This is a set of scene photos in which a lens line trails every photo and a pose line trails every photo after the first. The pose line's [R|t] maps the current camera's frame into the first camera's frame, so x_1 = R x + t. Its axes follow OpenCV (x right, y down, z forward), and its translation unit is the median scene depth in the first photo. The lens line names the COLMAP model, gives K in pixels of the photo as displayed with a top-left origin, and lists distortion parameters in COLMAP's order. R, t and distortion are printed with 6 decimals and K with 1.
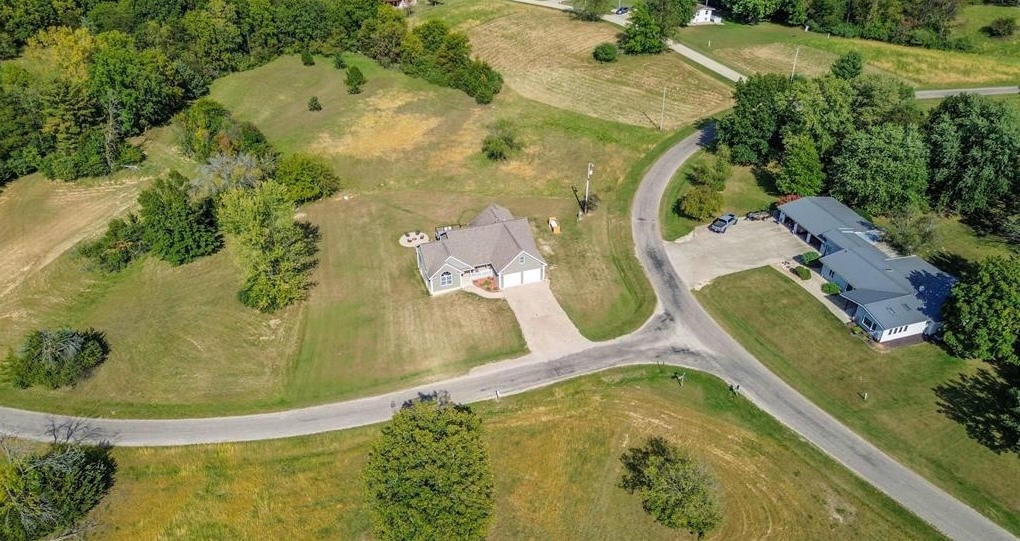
lens RADIAL K [[736.7, 0, 511.5], [0, 736.7, 270.8], [0, 0, 1]] dist [0.034996, -0.029010]
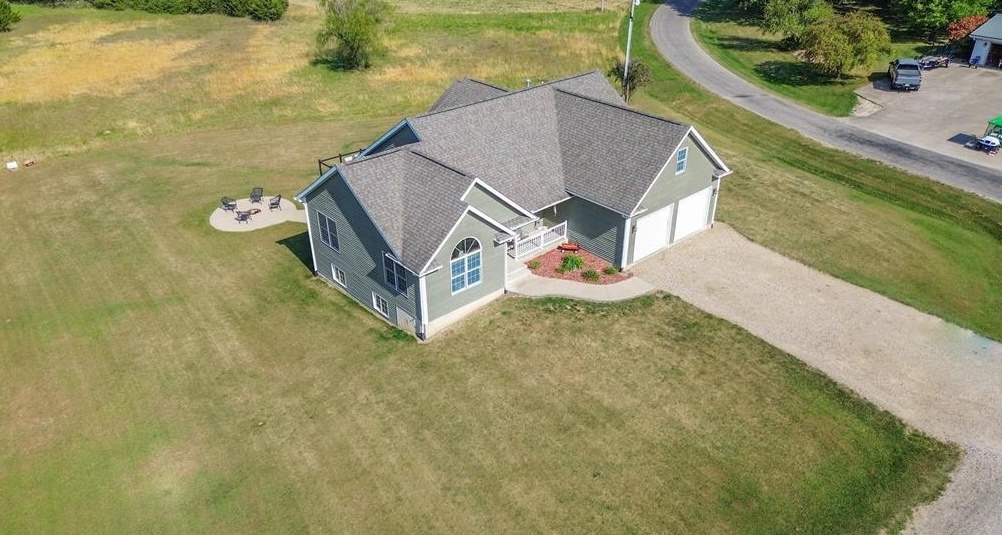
lens RADIAL K [[723.7, 0, 507.5], [0, 723.7, 289.0], [0, 0, 1]] dist [0.050045, -0.053076]
pose [[0.918835, -0.197902, 0.341434, -0.149788], [0.212669, 0.977106, -0.005964, 0.021520], [-0.332437, 0.078092, 0.939887, 0.648242]]
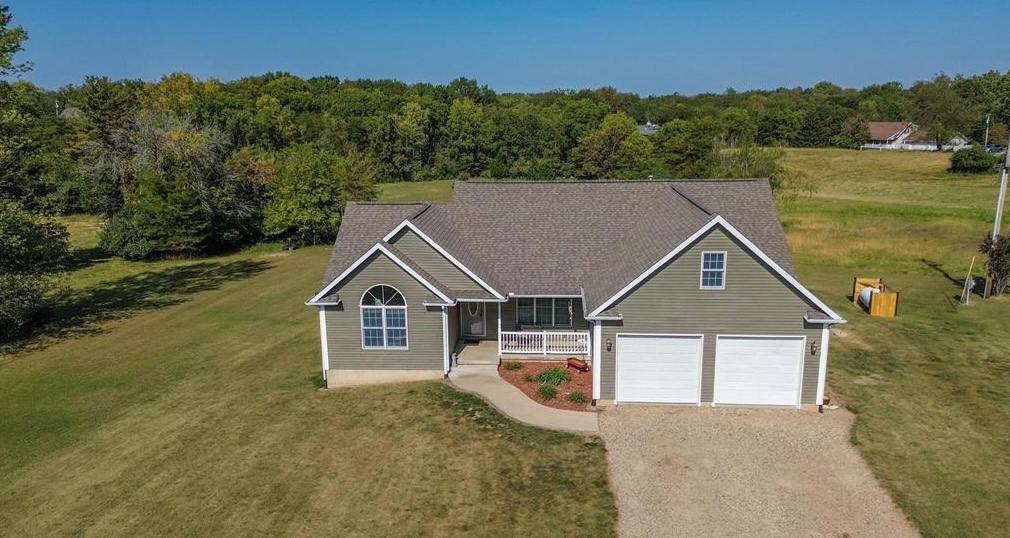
lens RADIAL K [[729.3, 0, 508.0], [0, 729.3, 266.4], [0, 0, 1]] dist [0.033825, -0.022810]
pose [[0.920931, 0.080268, -0.381370, 0.034922], [-0.211504, 0.924856, -0.316082, 0.054624], [0.327341, 0.371751, 0.868706, 0.702629]]
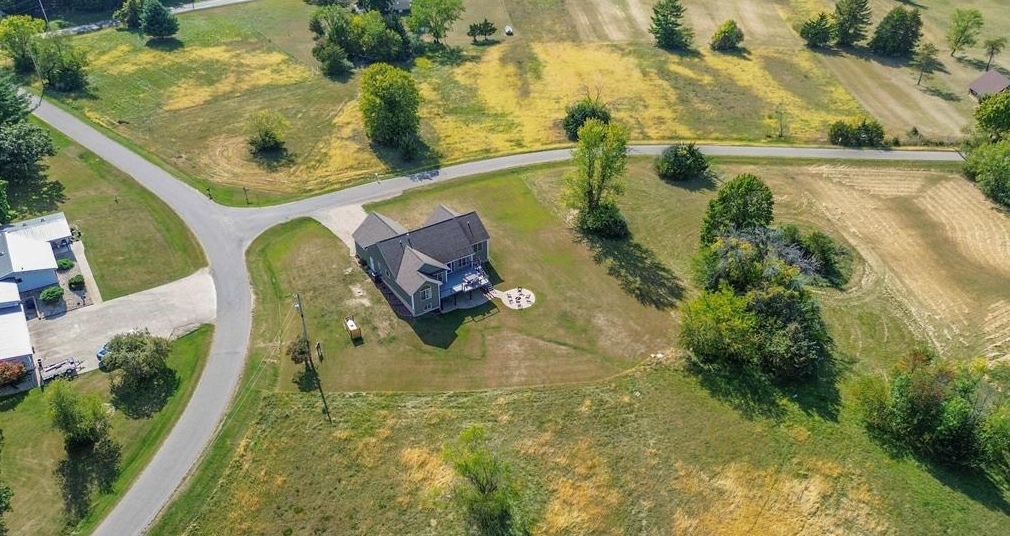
lens RADIAL K [[729.5, 0, 512.4], [0, 729.5, 269.1], [0, 0, 1]] dist [0.034996, -0.029010]
pose [[-0.959842, 0.149722, -0.237248, 0.072459], [-0.158005, 0.410283, 0.898166, -0.837309], [0.231814, 0.899584, -0.370150, 1.310521]]
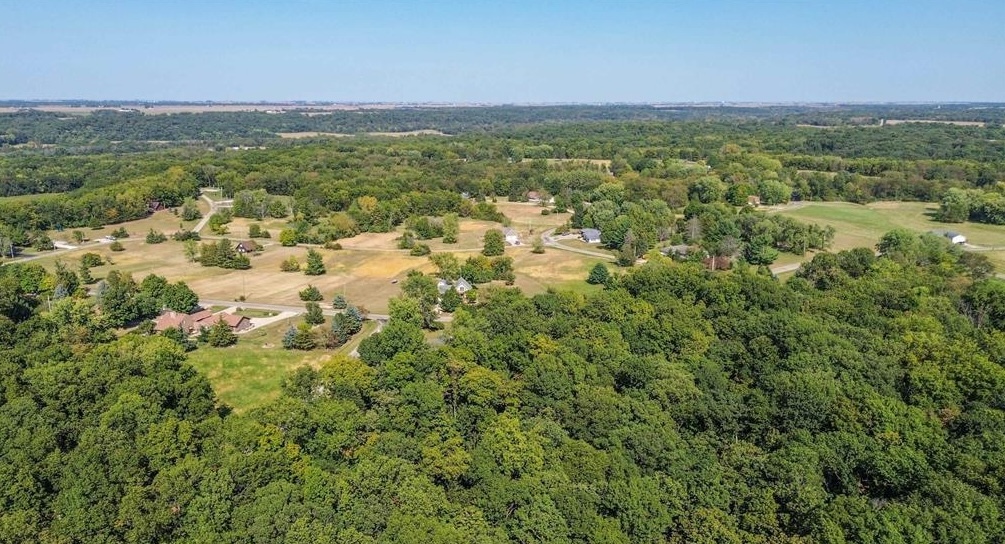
lens RADIAL K [[725.9, 0, 501.6], [0, 725.9, 272.0], [0, 0, 1]] dist [0.050045, -0.053076]
pose [[0.999669, 0.012301, -0.022579, 0.047115], [-0.019311, 0.938980, -0.343429, 1.418412], [0.016976, 0.343752, 0.938907, -2.460910]]
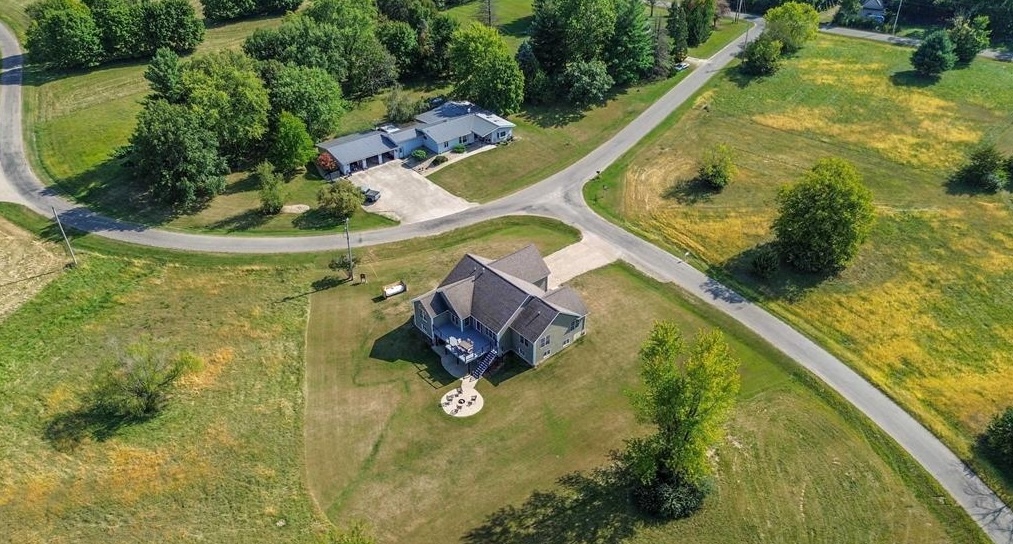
lens RADIAL K [[731.6, 0, 514.2], [0, 731.6, 267.5], [0, 0, 1]] dist [0.050045, -0.053076]
pose [[-0.374672, -0.504681, 0.777765, -0.647467], [0.509089, 0.589116, 0.627512, -0.546881], [-0.774887, 0.631062, 0.036202, 0.872997]]
